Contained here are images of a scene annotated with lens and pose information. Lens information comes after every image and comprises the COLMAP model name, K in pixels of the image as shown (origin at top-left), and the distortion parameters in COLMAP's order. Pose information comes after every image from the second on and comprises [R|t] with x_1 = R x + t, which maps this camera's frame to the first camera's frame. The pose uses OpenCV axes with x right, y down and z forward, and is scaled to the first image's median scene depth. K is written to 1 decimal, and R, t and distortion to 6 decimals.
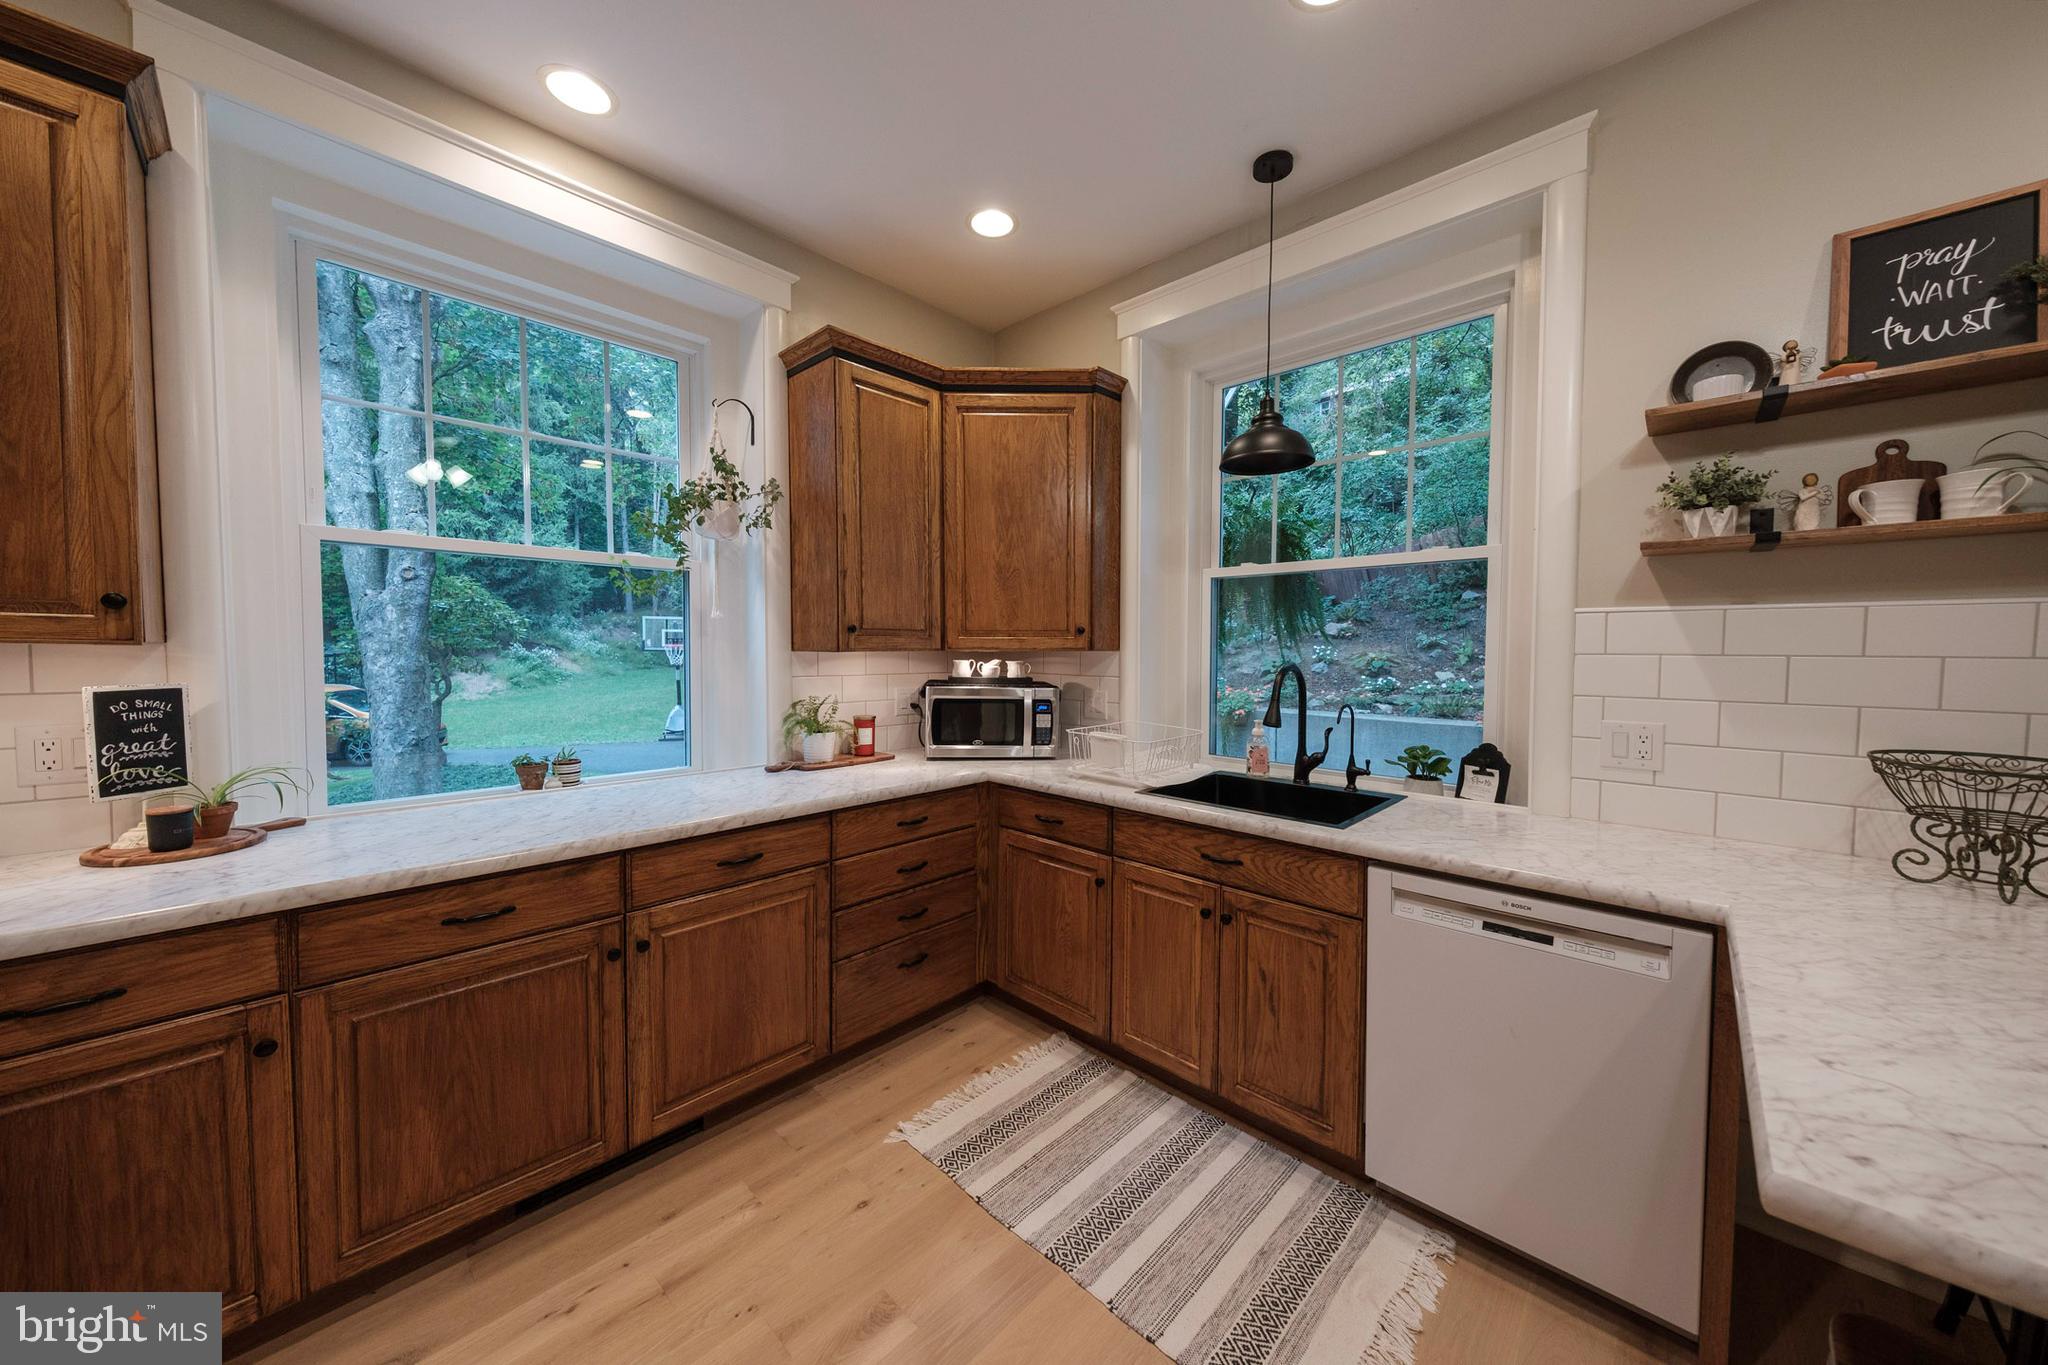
lens RADIAL K [[699.5, 0, 1035.9], [0, 699.5, 678.5], [0, 0, 1]] dist [0.013800, -0.006955]
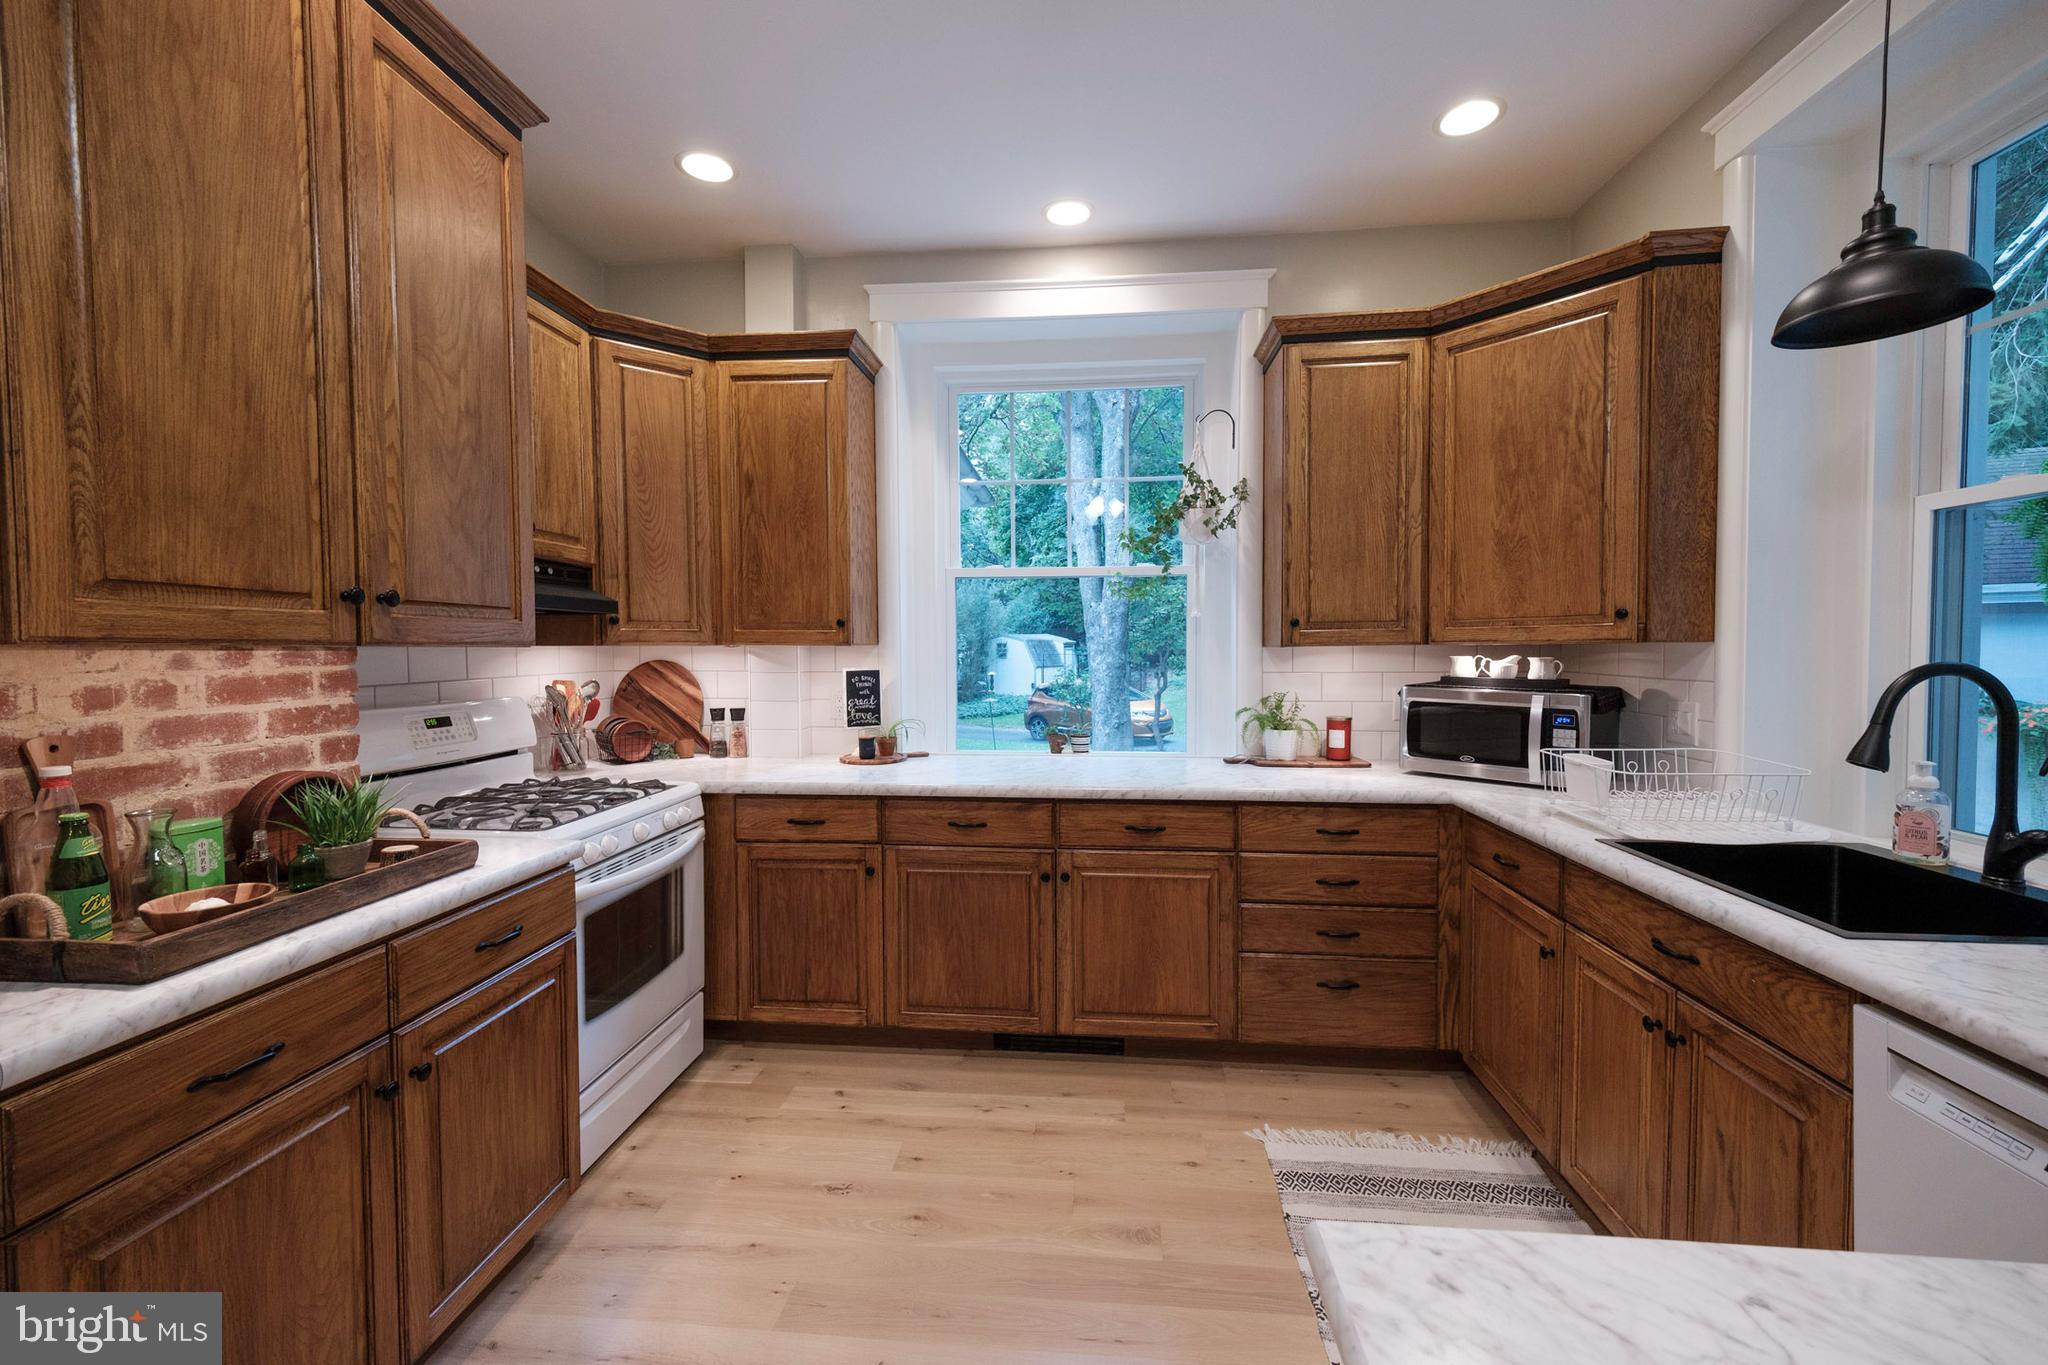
lens RADIAL K [[828.6, 0, 1030.1], [0, 828.6, 677.6], [0, 0, 1]] dist [0.032429, -0.013176]
pose [[0.610369, 0.020179, -0.791860, 0.440066], [-0.024516, 0.999678, 0.006578, 0.006205], [0.791738, 0.015398, 0.610667, 0.015379]]
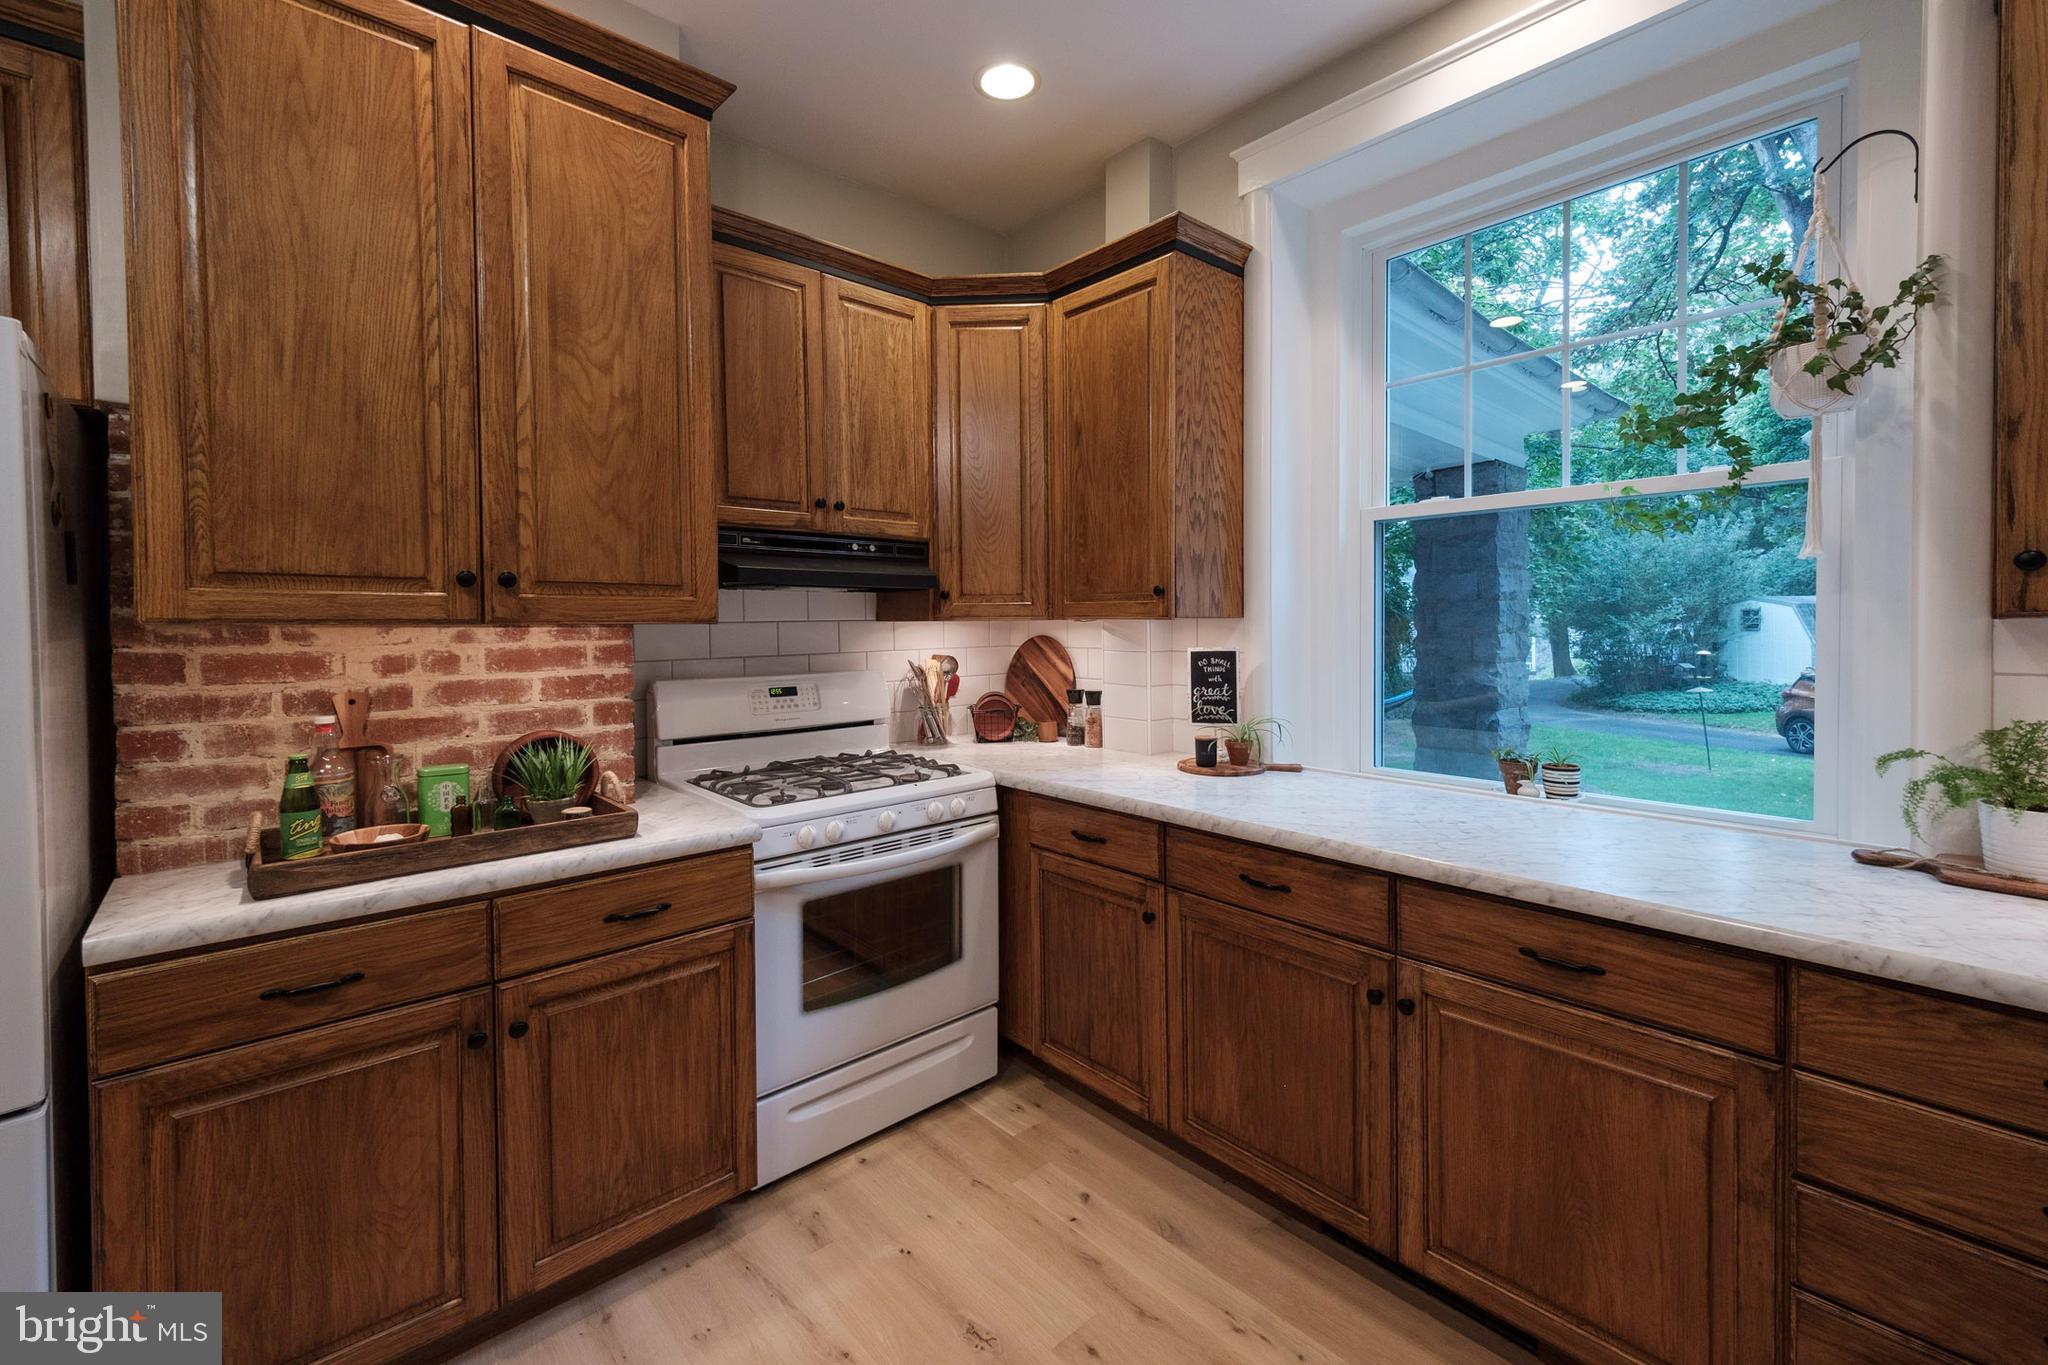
lens RADIAL K [[857.2, 0, 1027.3], [0, 857.2, 640.7], [0, 0, 1]] dist [0.026238, -0.015272]
pose [[-0.097179, 0.014763, -0.995157, 0.304341], [-0.034366, 0.999244, 0.018179, -0.014796], [0.994673, 0.035966, -0.096598, 0.495849]]
